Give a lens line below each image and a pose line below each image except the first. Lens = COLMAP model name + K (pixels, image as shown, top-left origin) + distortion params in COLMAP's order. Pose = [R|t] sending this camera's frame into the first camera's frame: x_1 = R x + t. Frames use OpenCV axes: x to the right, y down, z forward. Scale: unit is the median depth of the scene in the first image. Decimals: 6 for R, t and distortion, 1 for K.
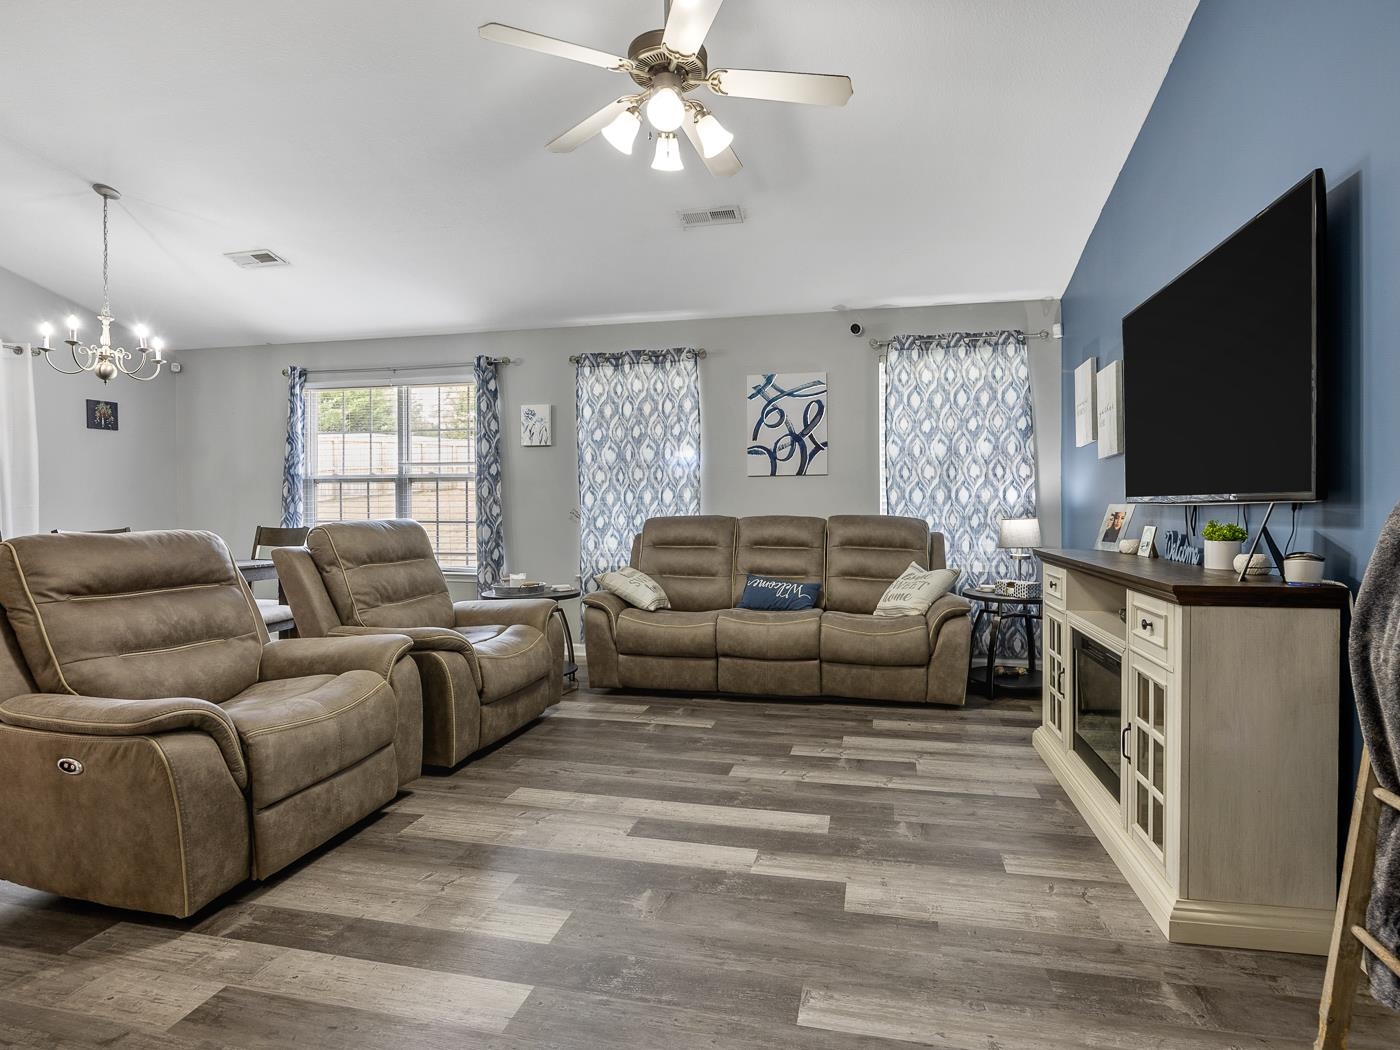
lens RADIAL K [[706.6, 0, 736.2], [0, 706.6, 513.5], [0, 0, 1]] dist [-0.016754, 0.000384]
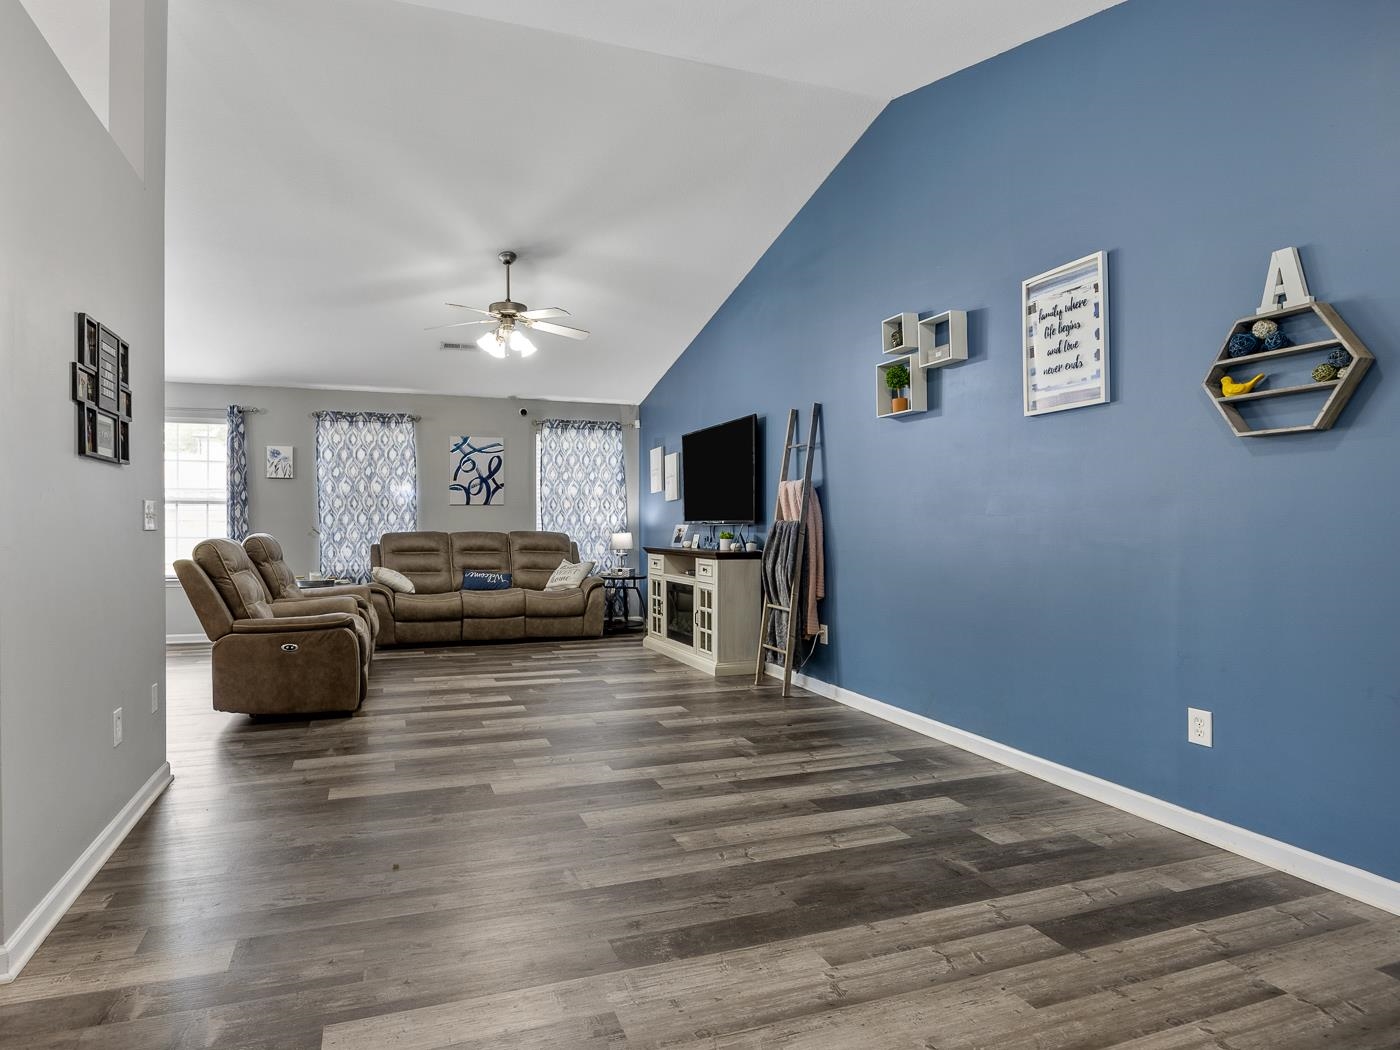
lens RADIAL K [[765.0, 0, 621.7], [0, 765.0, 527.2], [0, 0, 1]] dist [-0.000559, 0.000237]
pose [[0.872750, 0.001986, 0.488163, -0.554865], [0.002355, 0.999963, -0.008279, 0.009548], [-0.488162, 0.008375, 0.872713, -0.693403]]
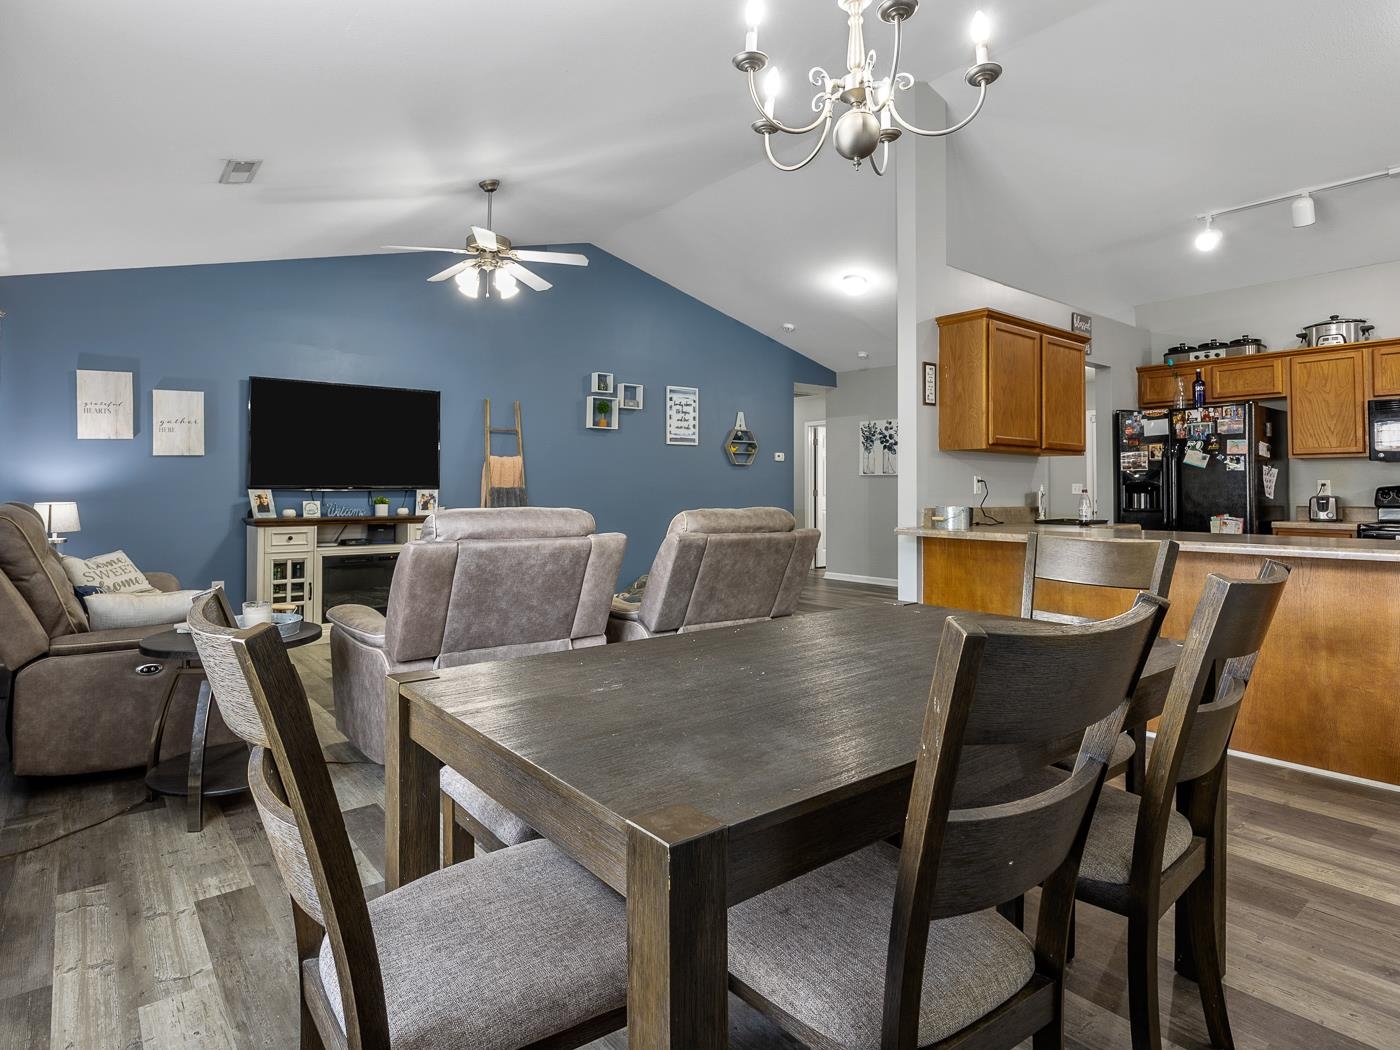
lens RADIAL K [[782.7, 0, 672.8], [0, 782.7, 472.3], [0, 0, 1]] dist [0.000381, 0.000646]
pose [[-0.758134, 0.016501, 0.651890, -1.075376], [0.007656, 0.999836, -0.016404, -0.012820], [-0.652054, -0.007446, -0.758136, 1.353812]]
